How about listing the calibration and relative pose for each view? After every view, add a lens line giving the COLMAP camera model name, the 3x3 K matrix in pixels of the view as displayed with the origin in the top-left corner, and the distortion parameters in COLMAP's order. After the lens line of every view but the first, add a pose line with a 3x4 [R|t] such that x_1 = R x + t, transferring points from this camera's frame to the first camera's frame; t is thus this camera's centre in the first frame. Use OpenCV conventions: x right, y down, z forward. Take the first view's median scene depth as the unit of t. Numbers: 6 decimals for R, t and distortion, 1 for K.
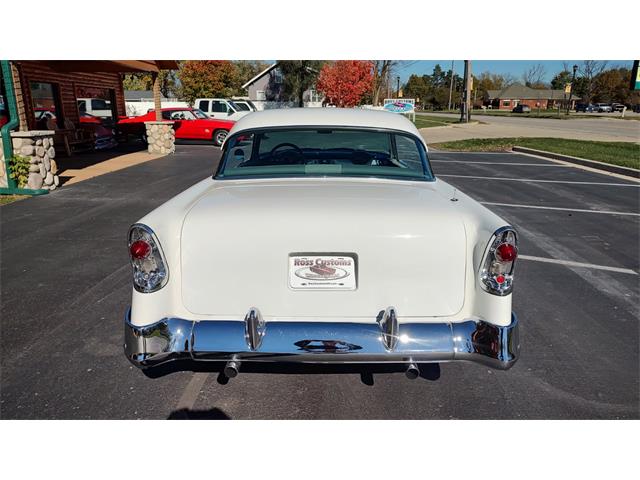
lens RADIAL K [[459.2, 0, 324.5], [0, 459.2, 239.4], [0, 0, 1]] dist [0.004761, -0.005571]
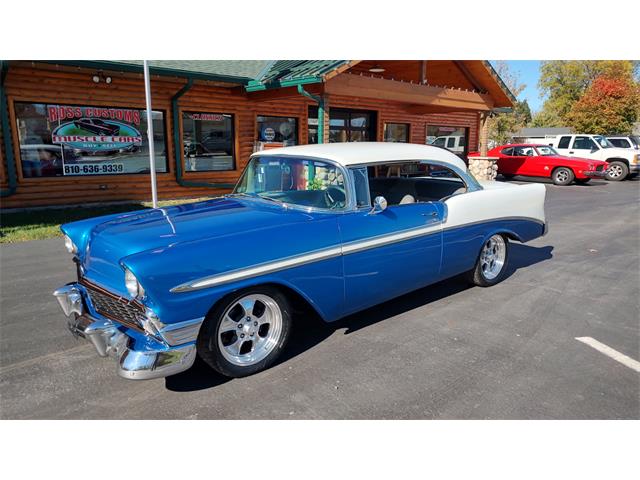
lens RADIAL K [[459.5, 0, 323.1], [0, 459.5, 238.6], [0, 0, 1]] dist [0.003987, -0.006138]
pose [[0.659262, 0.153993, -0.735975, 0.350520], [-0.209696, 0.977624, 0.016716, -0.032164], [0.722081, 0.143310, 0.676802, 0.114185]]
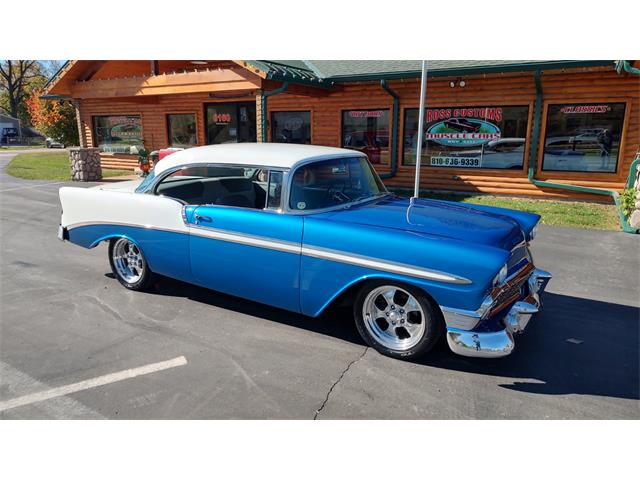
lens RADIAL K [[453.0, 0, 320.0], [0, 453.0, 240.0], [0, 0, 1]] dist [0.004884, -0.004658]
pose [[-0.511188, 0.191626, -0.837834, 0.455945], [-0.235438, 0.906318, 0.350937, -0.246149], [0.826593, 0.376653, -0.418183, 0.830348]]
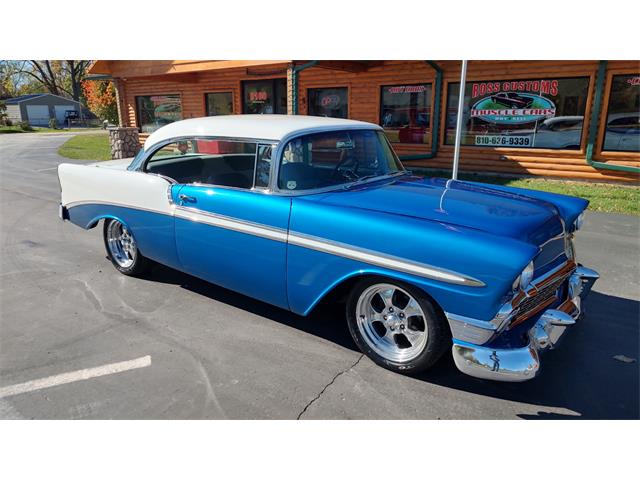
lens RADIAL K [[451.7, 0, 321.8], [0, 451.7, 241.0], [0, 0, 1]] dist [0.003994, -0.005324]
pose [[-0.597372, 0.213229, -0.773097, 0.373662], [-0.215252, 0.886000, 0.410695, -0.235640], [0.772537, 0.411749, -0.483374, 0.837824]]
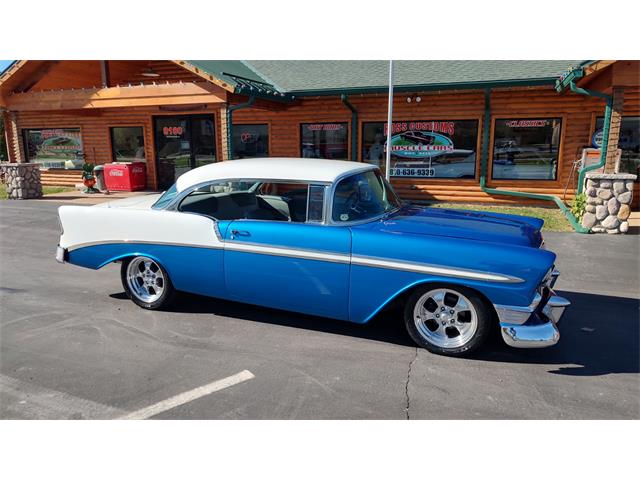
lens RADIAL K [[454.1, 0, 320.8], [0, 454.1, 238.3], [0, 0, 1]] dist [0.001694, -0.005101]
pose [[-0.370336, 0.184176, -0.910456, 0.523685], [-0.247952, 0.924982, 0.287971, -0.225070], [0.895194, 0.332395, -0.296887, 0.741115]]
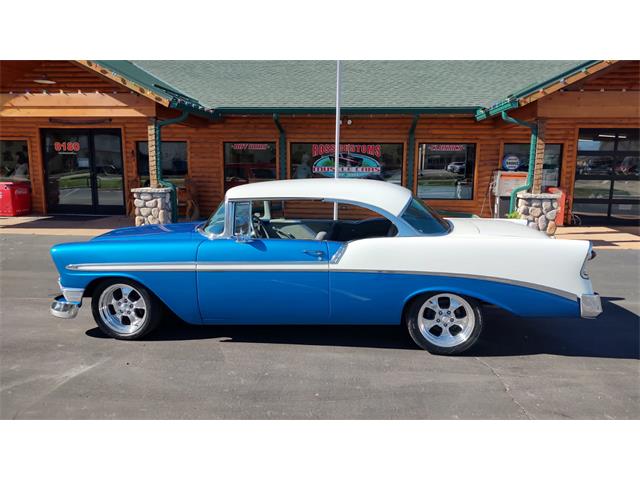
lens RADIAL K [[454.6, 0, 321.0], [0, 454.6, 238.8], [0, 0, 1]] dist [0.005481, -0.007539]
pose [[-0.103424, 0.154094, -0.982628, 0.532173], [-0.277189, 0.944322, 0.177262, -0.174084], [0.955233, 0.290707, -0.054952, 0.553411]]
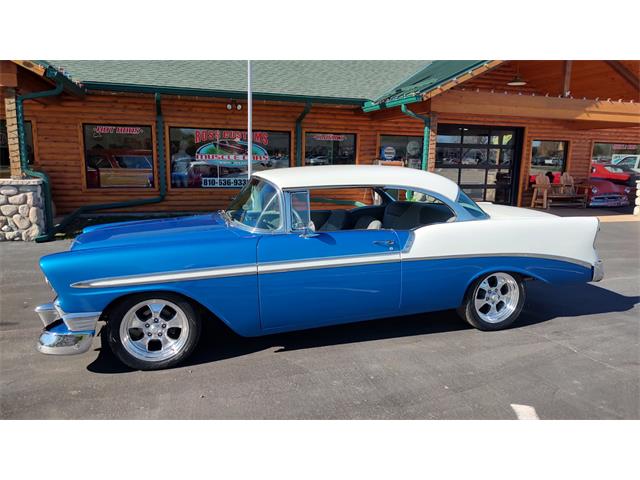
lens RADIAL K [[455.9, 0, 319.9], [0, 455.9, 239.9], [0, 0, 1]] dist [0.004173, -0.005580]
pose [[0.302242, 0.170350, -0.937886, 0.471212], [-0.273218, 0.958102, 0.085976, -0.097036], [0.913237, 0.230262, 0.336121, 0.309545]]
